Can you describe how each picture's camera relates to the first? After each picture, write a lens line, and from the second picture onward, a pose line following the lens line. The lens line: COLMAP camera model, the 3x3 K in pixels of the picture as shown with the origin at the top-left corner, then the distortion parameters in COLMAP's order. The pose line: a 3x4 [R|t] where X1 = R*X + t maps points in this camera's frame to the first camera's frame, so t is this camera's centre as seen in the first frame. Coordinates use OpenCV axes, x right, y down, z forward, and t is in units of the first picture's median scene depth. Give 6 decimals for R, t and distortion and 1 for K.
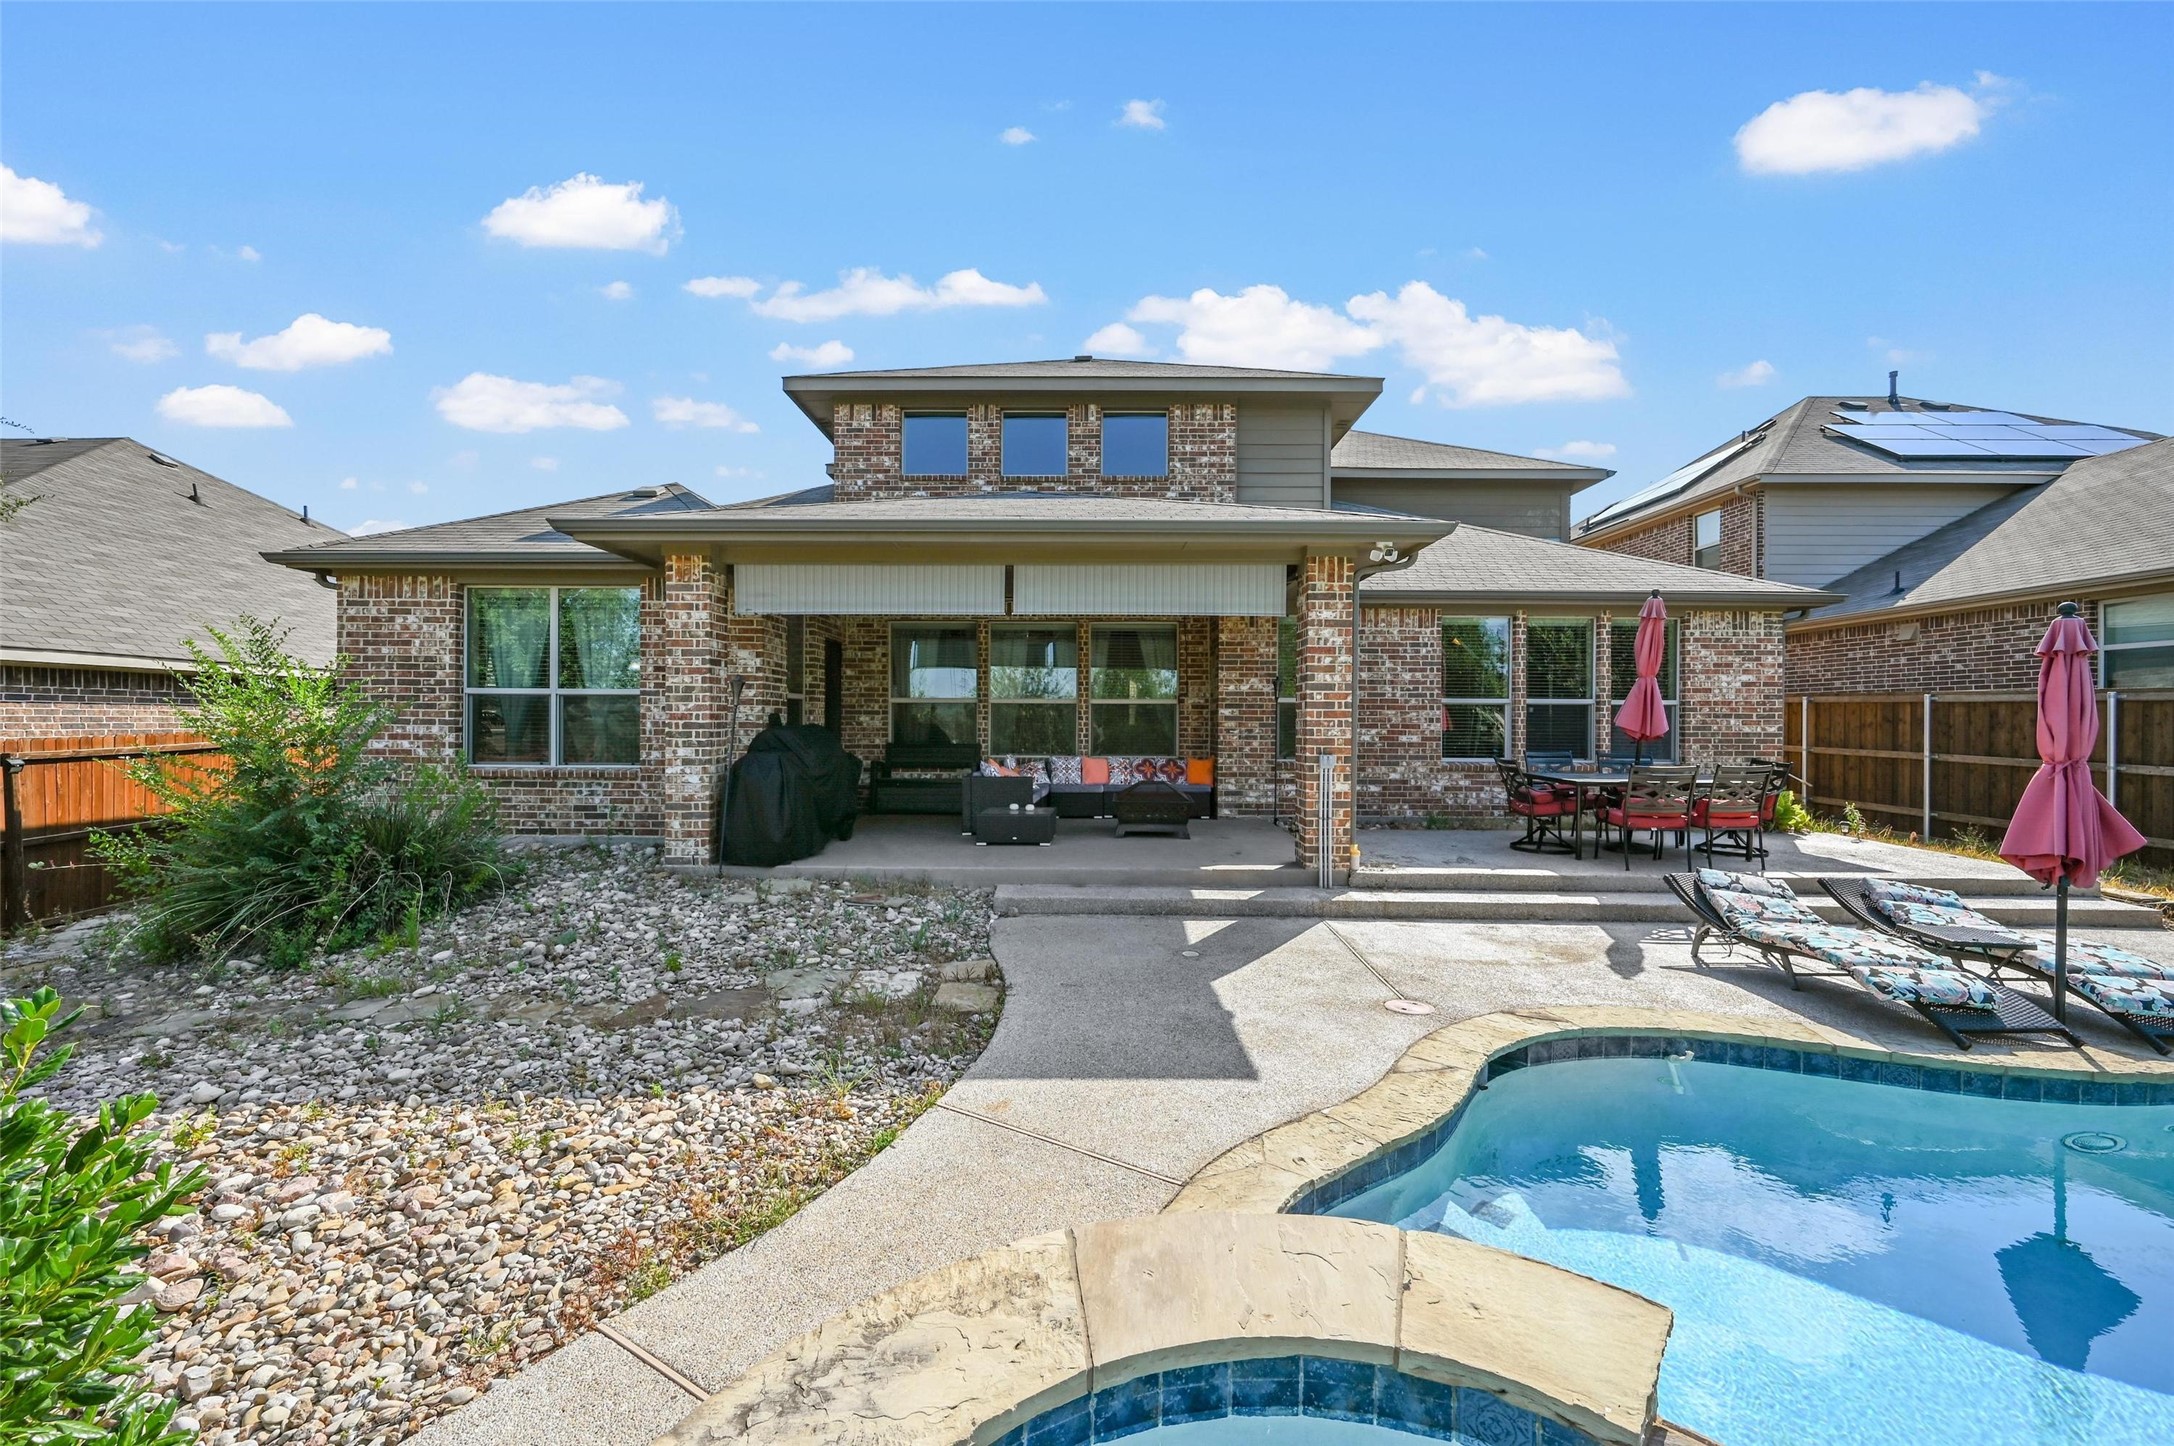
lens RADIAL K [[861.8, 0, 1077.3], [0, 861.8, 722.4], [0, 0, 1]] dist [0.001118, -0.000029]
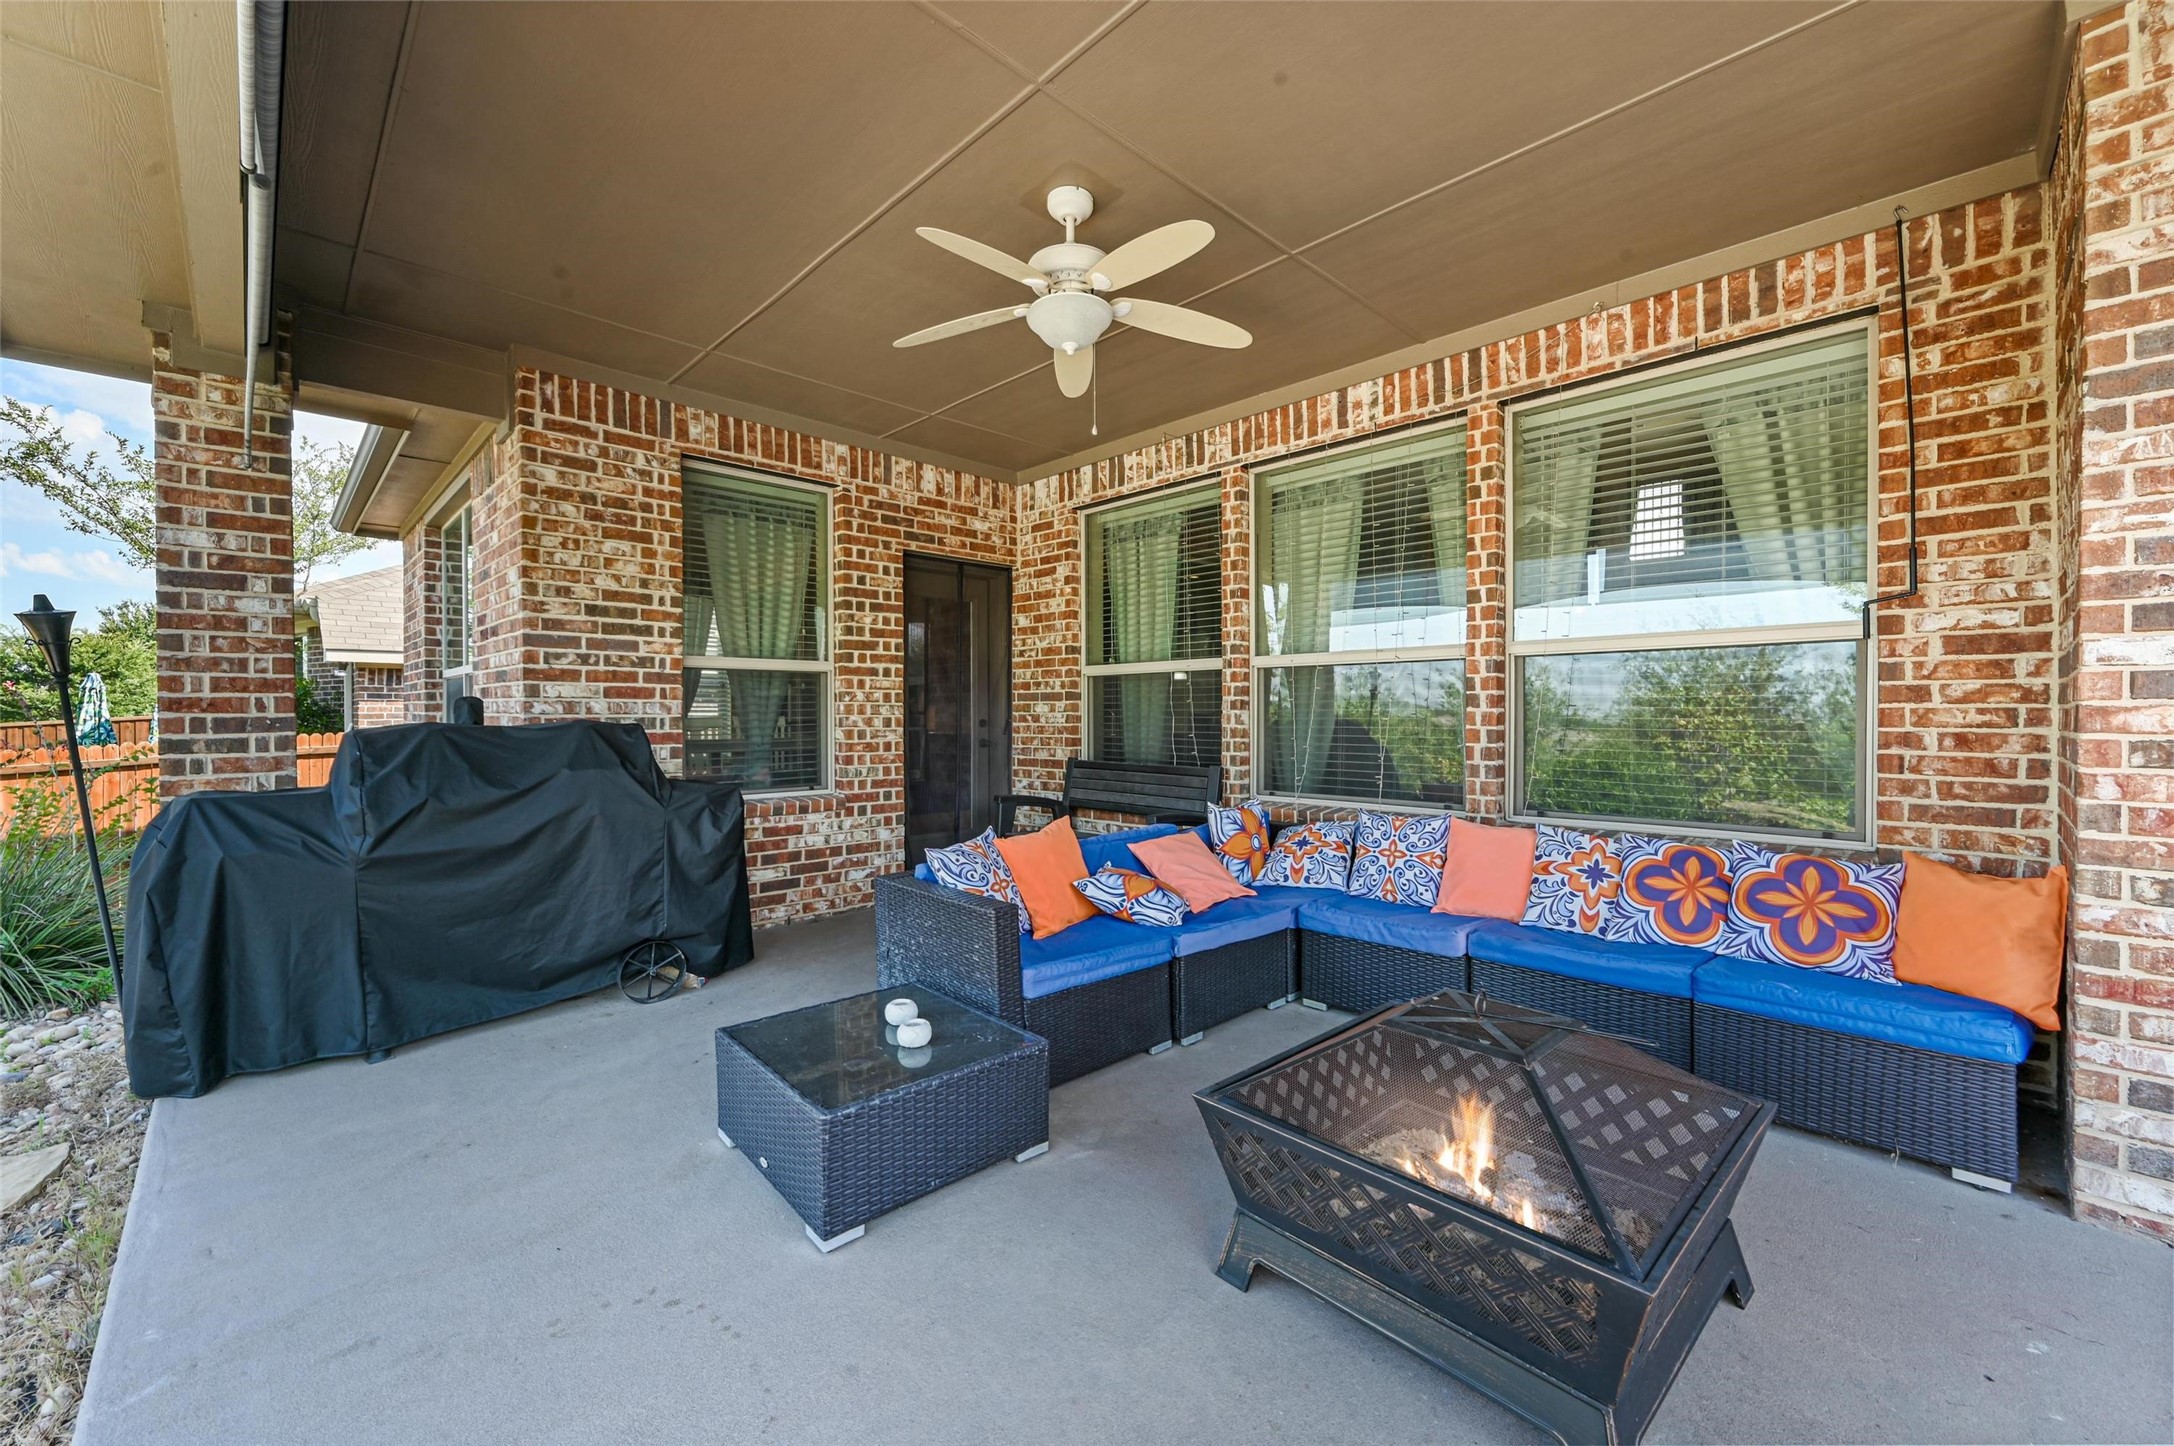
lens RADIAL K [[861.8, 0, 1077.3], [0, 861.8, 722.4], [0, 0, 1]] dist [0.001118, -0.000029]
pose [[0.705131, 0.001232, -0.709076, 0.142875], [0.003074, 0.999984, 0.004795, 0.001444], [0.709070, -0.005561, 0.705116, 0.710816]]
